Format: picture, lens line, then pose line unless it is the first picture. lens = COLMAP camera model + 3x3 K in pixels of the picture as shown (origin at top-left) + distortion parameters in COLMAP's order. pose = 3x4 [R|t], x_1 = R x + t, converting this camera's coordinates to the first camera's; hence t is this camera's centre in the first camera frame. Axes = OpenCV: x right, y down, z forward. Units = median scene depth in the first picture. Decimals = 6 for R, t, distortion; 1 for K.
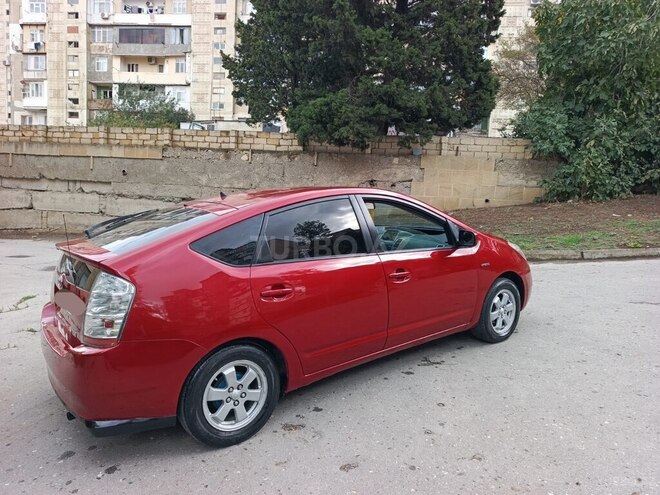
lens RADIAL K [[470.1, 0, 326.8], [0, 470.1, 249.3], [0, 0, 1]] dist [0.024457, -0.018159]
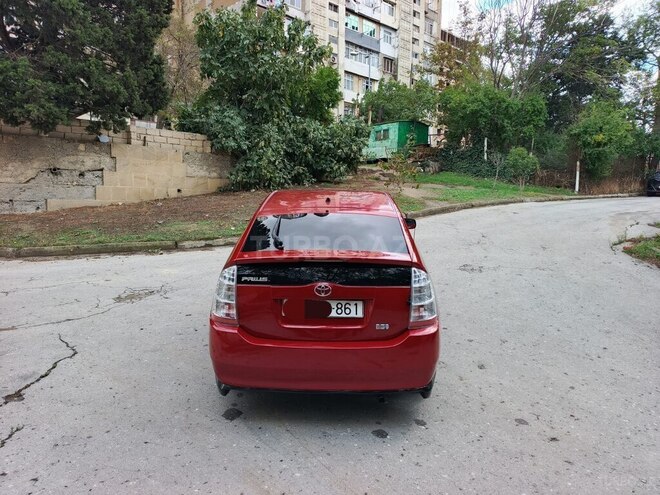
lens RADIAL K [[470.1, 0, 328.0], [0, 470.1, 251.2], [0, 0, 1]] dist [0.024457, -0.018159]
pose [[0.627411, -0.114632, 0.770205, -0.306283], [0.087279, 0.993225, 0.076727, -0.021281], [-0.773782, 0.019083, 0.633165, 0.077224]]
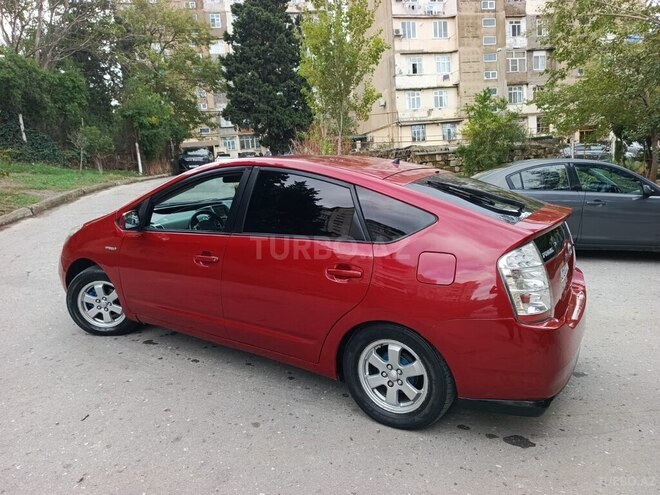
lens RADIAL K [[470.1, 0, 328.9], [0, 470.1, 251.5], [0, 0, 1]] dist [0.024457, -0.018159]
pose [[-0.356115, -0.168885, 0.919054, -0.287110], [0.145792, 0.961446, 0.233167, -0.049057], [-0.922999, 0.217025, -0.317763, 0.402345]]
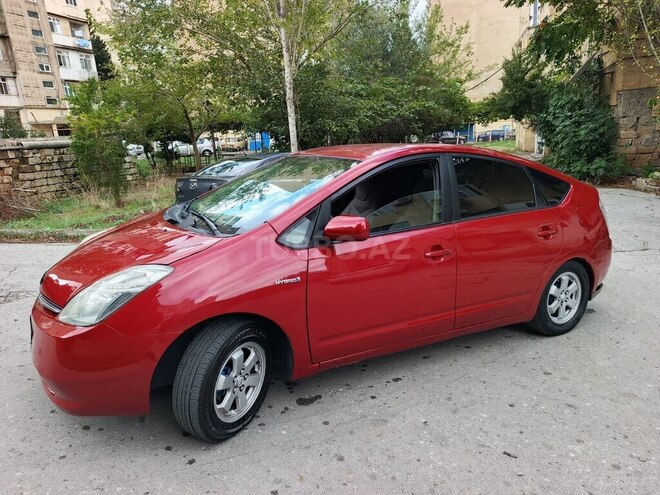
lens RADIAL K [[470.1, 0, 328.6], [0, 470.1, 250.8], [0, 0, 1]] dist [0.024457, -0.018159]
pose [[-0.990797, -0.005847, 0.135231, -0.013903], [0.041060, 0.939009, 0.341432, -0.078278], [-0.128980, 0.343842, -0.930127, 0.603748]]
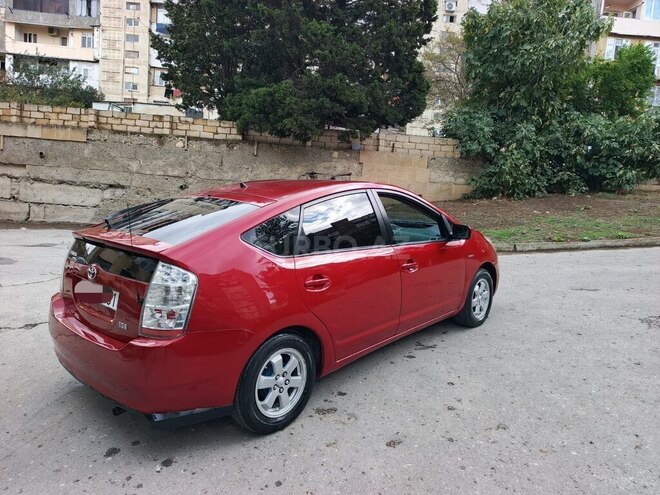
lens RADIAL K [[470.1, 0, 327.1], [0, 470.1, 249.7], [0, 0, 1]] dist [0.024457, -0.018159]
pose [[0.983315, 0.003986, 0.181866, -0.062058], [-0.007398, 0.999809, 0.018085, 0.000248], [-0.181759, -0.019129, 0.983157, -0.004477]]
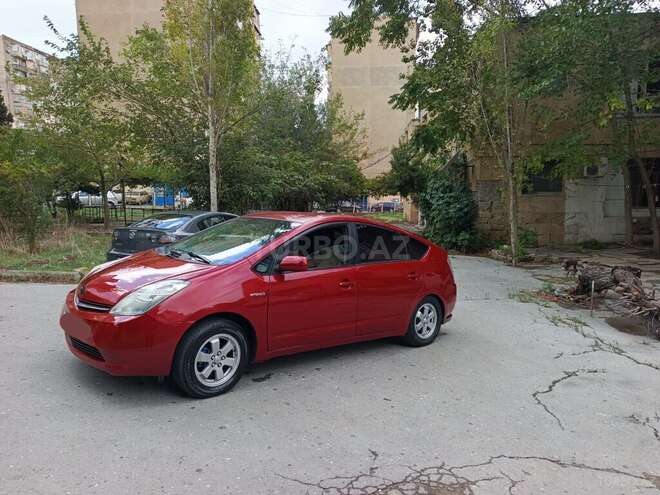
lens RADIAL K [[470.1, 0, 331.5], [0, 470.1, 250.4], [0, 0, 1]] dist [0.024457, -0.018159]
pose [[-0.995805, -0.035286, -0.084418, 0.007666], [-0.052753, 0.975270, 0.214627, -0.098475], [0.074757, 0.218181, -0.973041, 0.727954]]
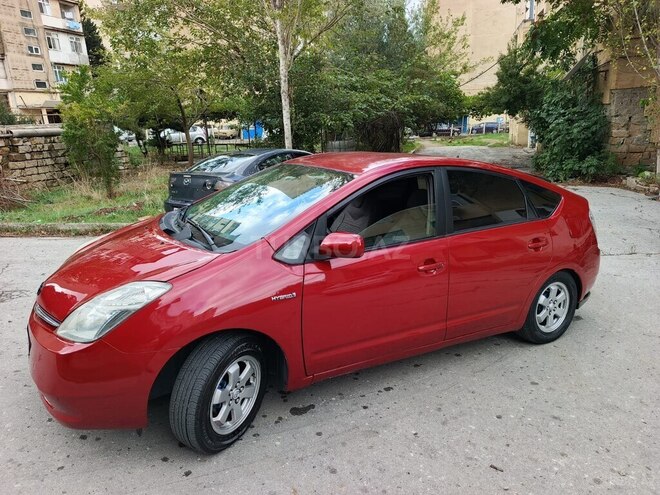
lens RADIAL K [[470.1, 0, 328.7], [0, 470.1, 250.9], [0, 0, 1]] dist [0.024457, -0.018159]
pose [[-0.992780, -0.023183, 0.117688, -0.012639], [0.021515, 0.930818, 0.364850, -0.090457], [-0.118005, 0.364748, -0.923598, 0.602988]]
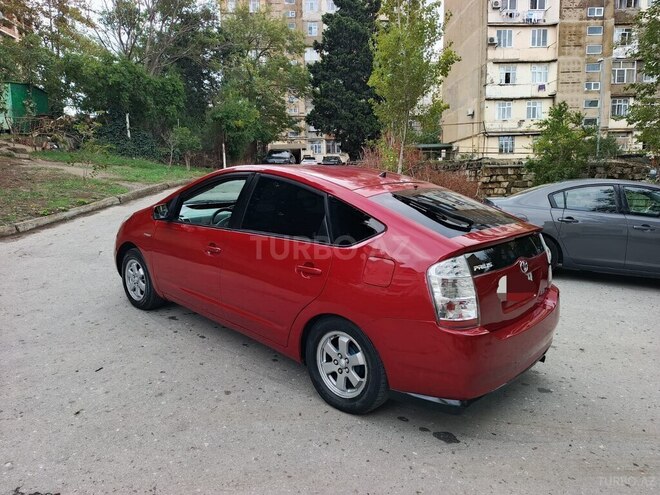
lens RADIAL K [[470.1, 0, 329.6], [0, 470.1, 250.3], [0, 0, 1]] dist [0.024457, -0.018159]
pose [[-0.179057, -0.178340, 0.967540, -0.330074], [0.103466, 0.974567, 0.198783, -0.046371], [-0.978383, 0.135701, -0.156051, 0.358061]]
